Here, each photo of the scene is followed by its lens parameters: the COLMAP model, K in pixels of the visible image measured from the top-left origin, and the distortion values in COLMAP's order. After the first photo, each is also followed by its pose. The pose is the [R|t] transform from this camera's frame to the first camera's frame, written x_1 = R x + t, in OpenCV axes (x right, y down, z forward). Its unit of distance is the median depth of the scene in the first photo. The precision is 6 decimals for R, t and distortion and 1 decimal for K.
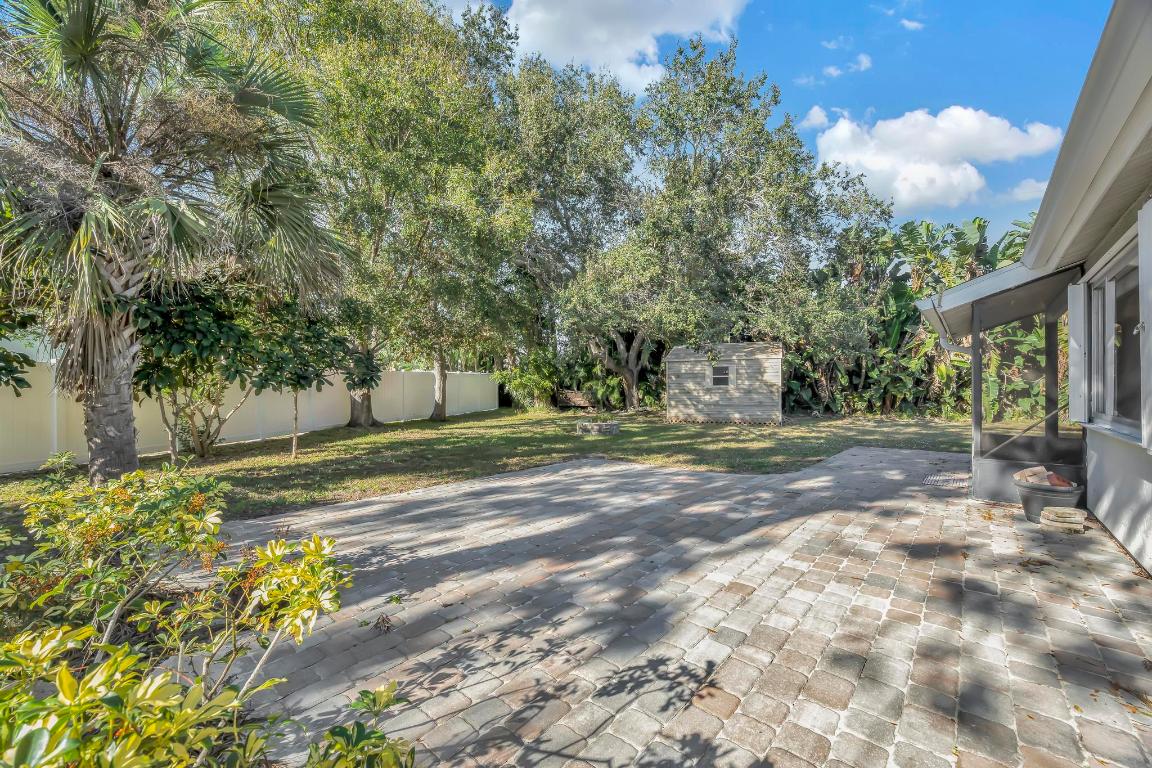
lens RADIAL K [[451.9, 0, 573.2], [0, 451.9, 394.4], [0, 0, 1]] dist [-0.005852, 0.000011]
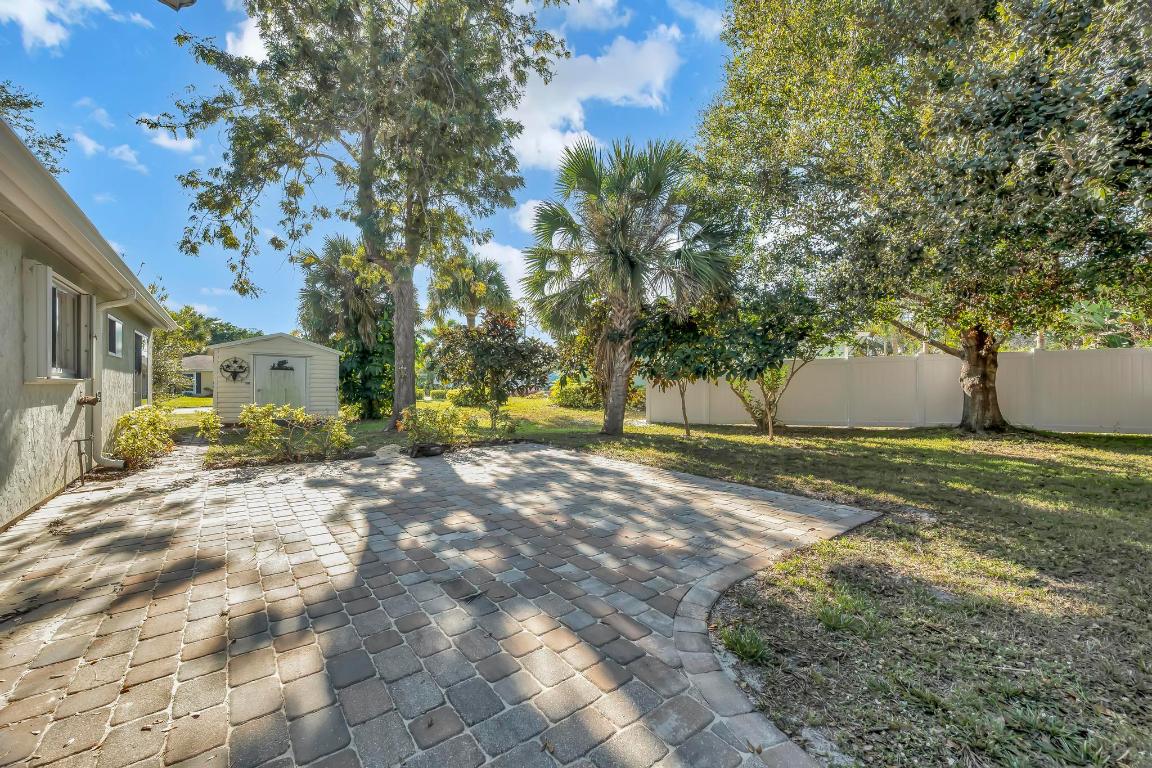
lens RADIAL K [[450.4, 0, 575.5], [0, 450.4, 386.5], [0, 0, 1]] dist [-0.003391, -0.000196]
pose [[-0.200474, 0.015053, -0.979583, 0.329860], [-0.009354, 0.999807, 0.017278, -0.004730], [0.979654, 0.012627, -0.200294, 0.426947]]
